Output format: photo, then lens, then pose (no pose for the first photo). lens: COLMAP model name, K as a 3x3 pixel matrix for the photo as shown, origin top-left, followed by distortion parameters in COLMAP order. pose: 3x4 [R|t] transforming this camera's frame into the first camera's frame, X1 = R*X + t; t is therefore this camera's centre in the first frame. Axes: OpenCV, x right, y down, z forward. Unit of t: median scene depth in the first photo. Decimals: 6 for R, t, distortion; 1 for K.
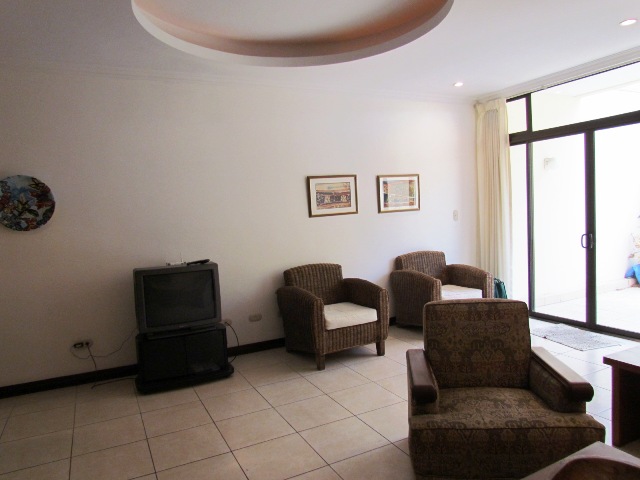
lens RADIAL K [[457.6, 0, 320.0], [0, 457.6, 240.0], [0, 0, 1]] dist [-0.025377, 0.005346]
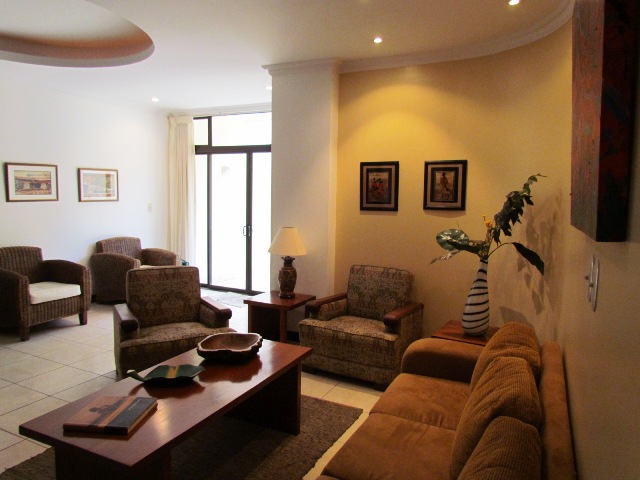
lens RADIAL K [[457.6, 0, 320.0], [0, 457.6, 240.0], [0, 0, 1]] dist [-0.025377, 0.005346]
pose [[0.795477, 0.011586, 0.605873, -0.089762], [-0.019708, 0.999783, 0.006758, 0.017410], [-0.605663, -0.017316, 0.795533, -0.276977]]
